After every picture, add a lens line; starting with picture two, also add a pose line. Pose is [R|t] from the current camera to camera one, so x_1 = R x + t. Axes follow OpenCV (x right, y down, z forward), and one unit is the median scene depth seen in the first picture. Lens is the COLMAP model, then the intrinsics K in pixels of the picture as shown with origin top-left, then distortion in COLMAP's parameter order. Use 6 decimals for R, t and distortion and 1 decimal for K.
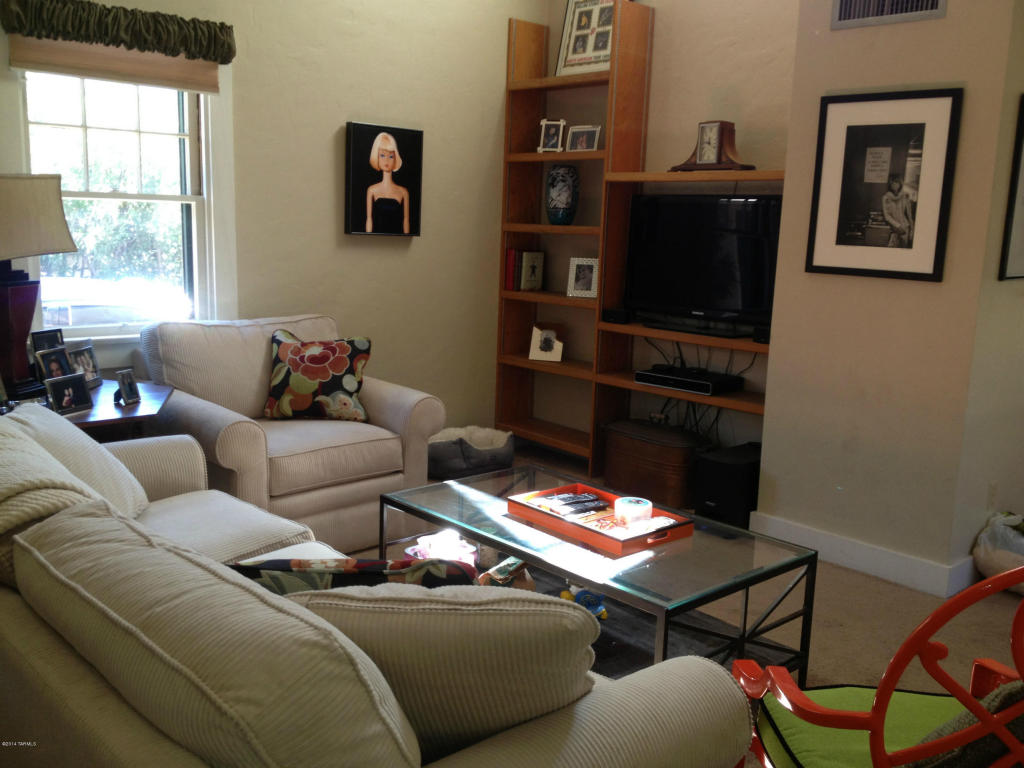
lens RADIAL K [[936.8, 0, 512.0], [0, 936.8, 384.0], [0, 0, 1]] dist [-0.006693, -0.010198]
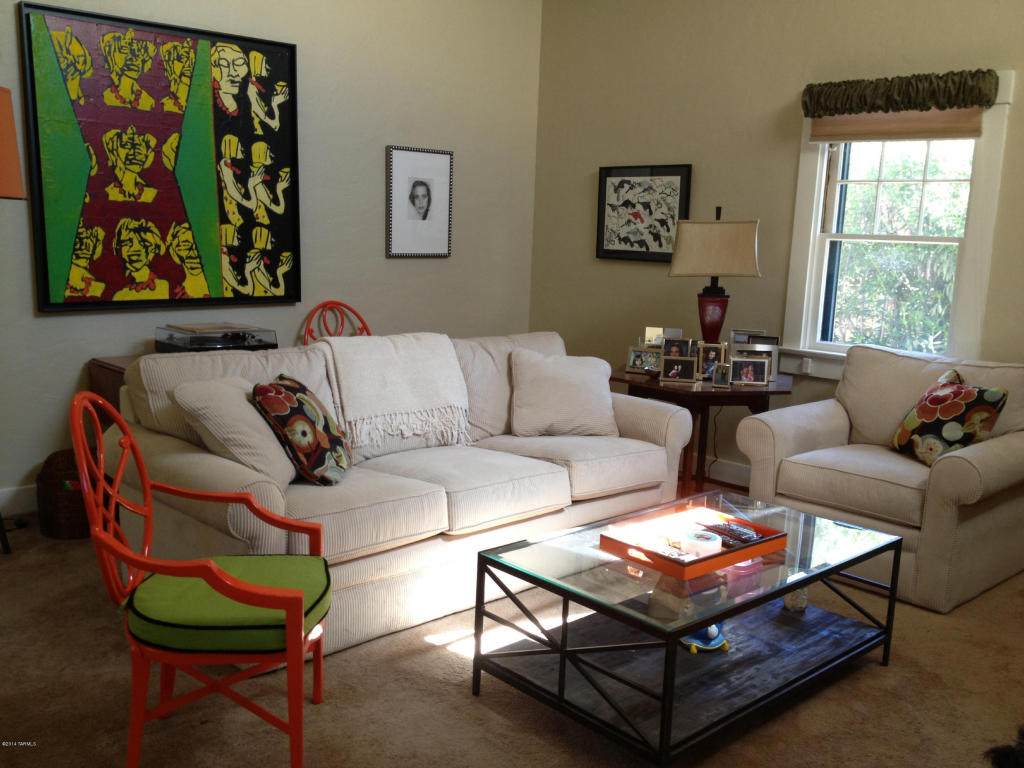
lens RADIAL K [[936.8, 0, 512.0], [0, 936.8, 384.0], [0, 0, 1]] dist [-0.006693, -0.010198]
pose [[0.044910, 0.128460, -0.990697, 0.751328], [-0.211343, 0.970473, 0.116257, -0.064442], [0.976380, 0.204156, 0.070733, 0.516322]]
